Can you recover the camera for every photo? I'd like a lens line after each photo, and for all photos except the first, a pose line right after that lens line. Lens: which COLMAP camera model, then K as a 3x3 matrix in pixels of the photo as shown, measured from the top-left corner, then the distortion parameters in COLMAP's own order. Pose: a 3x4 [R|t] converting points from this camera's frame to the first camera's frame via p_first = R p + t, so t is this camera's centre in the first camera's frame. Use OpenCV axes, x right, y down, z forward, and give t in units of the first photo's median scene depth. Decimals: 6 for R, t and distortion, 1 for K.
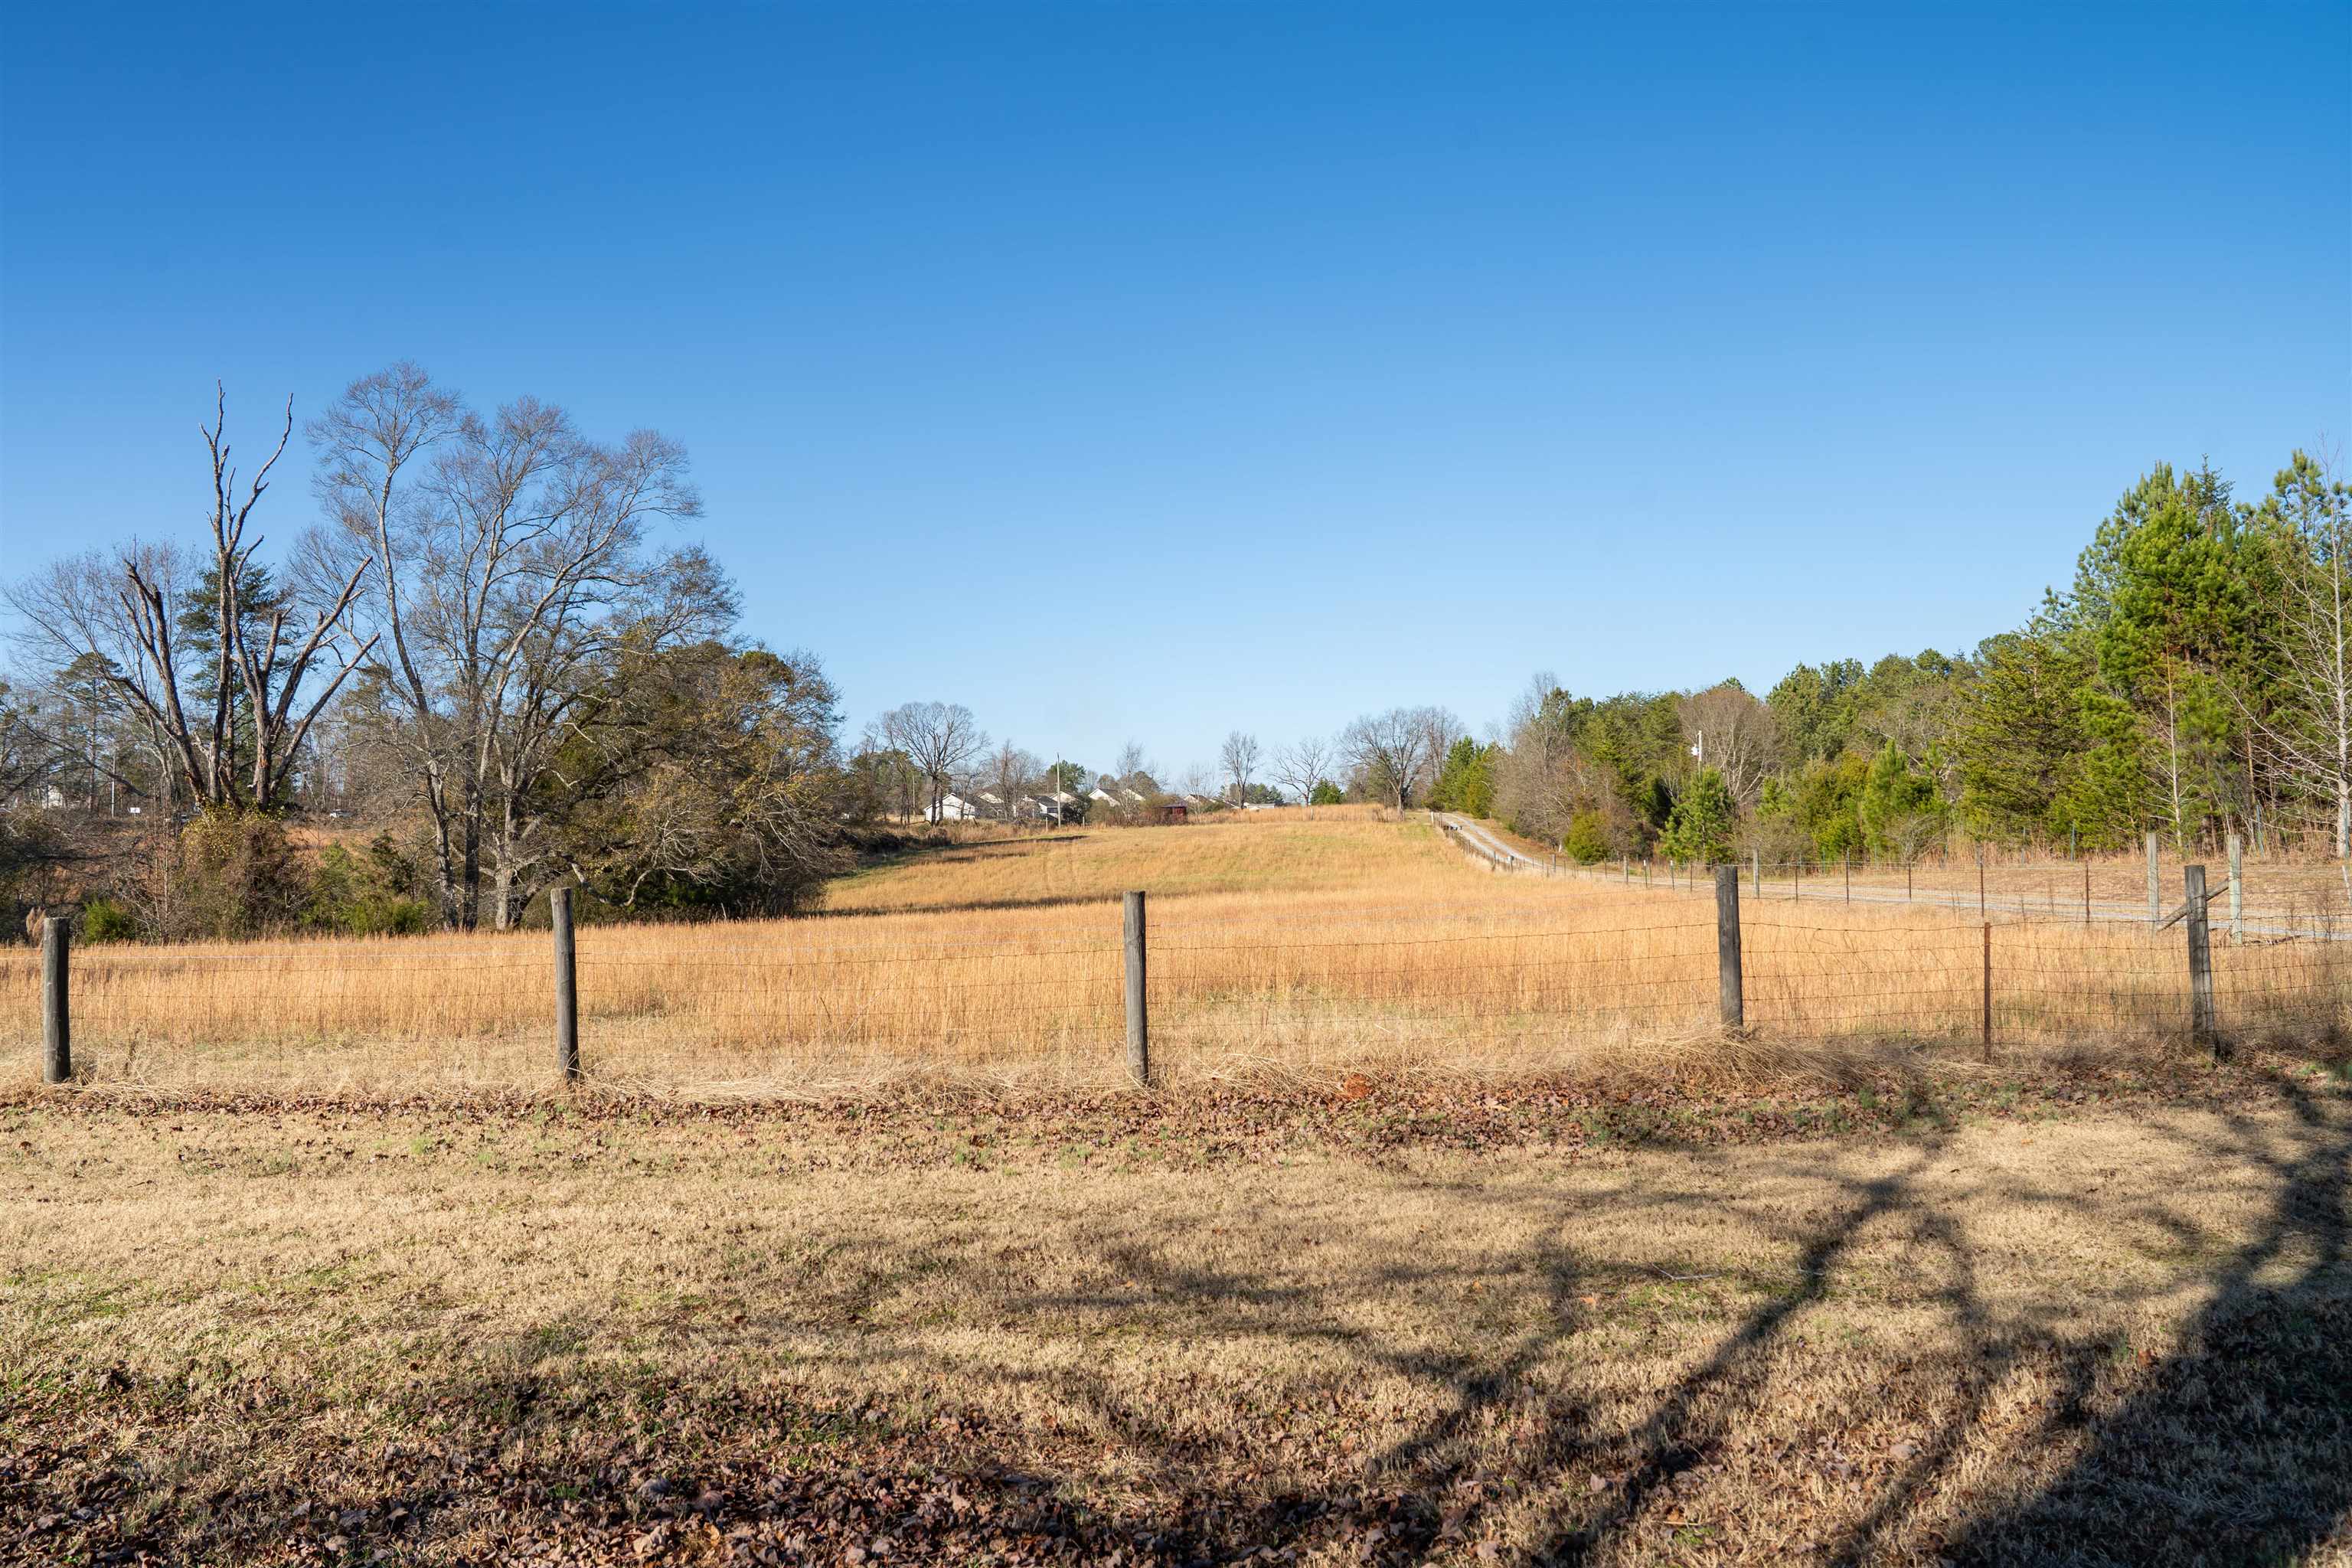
lens RADIAL K [[1618.7, 0, 1172.9], [0, 1618.7, 792.0], [0, 0, 1]] dist [-0.136087, 0.095590]
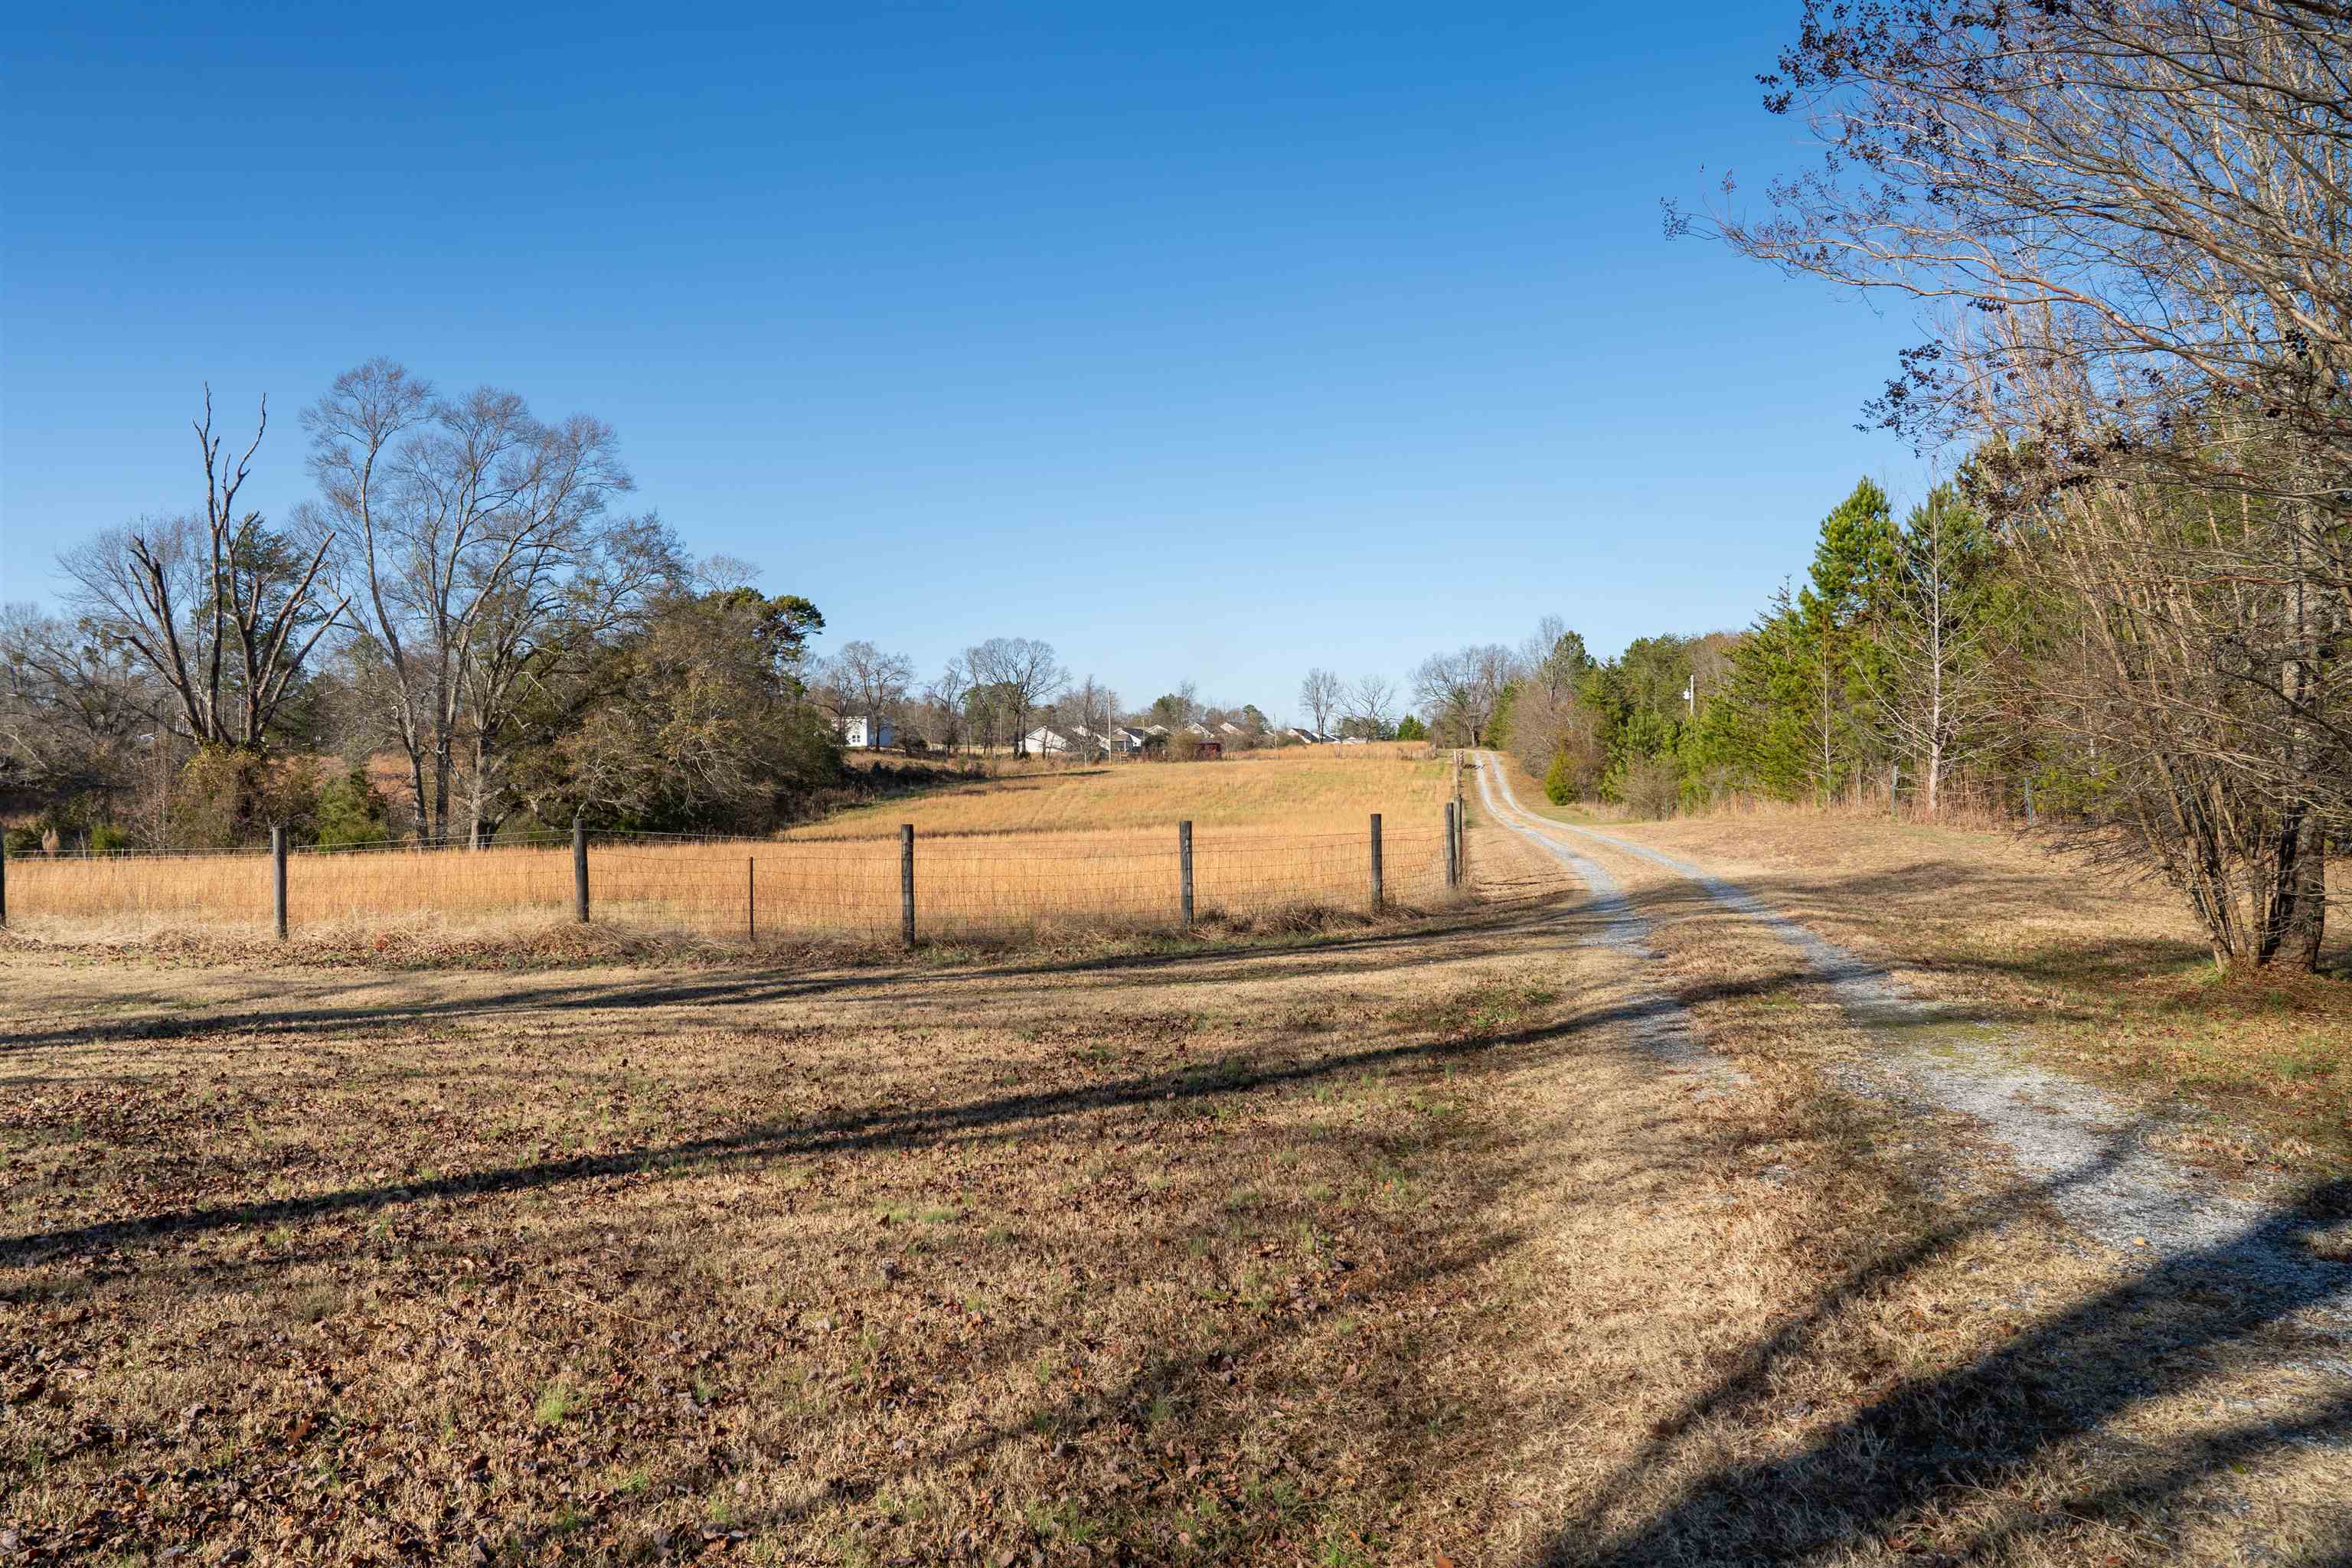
lens RADIAL K [[1618.7, 0, 1172.9], [0, 1618.7, 792.0], [0, 0, 1]] dist [-0.136087, 0.095590]
pose [[0.996473, 0.012798, -0.082931, 0.179393], [-0.009304, 0.999058, 0.042377, -0.009864], [0.083395, -0.041456, 0.995654, -0.101263]]
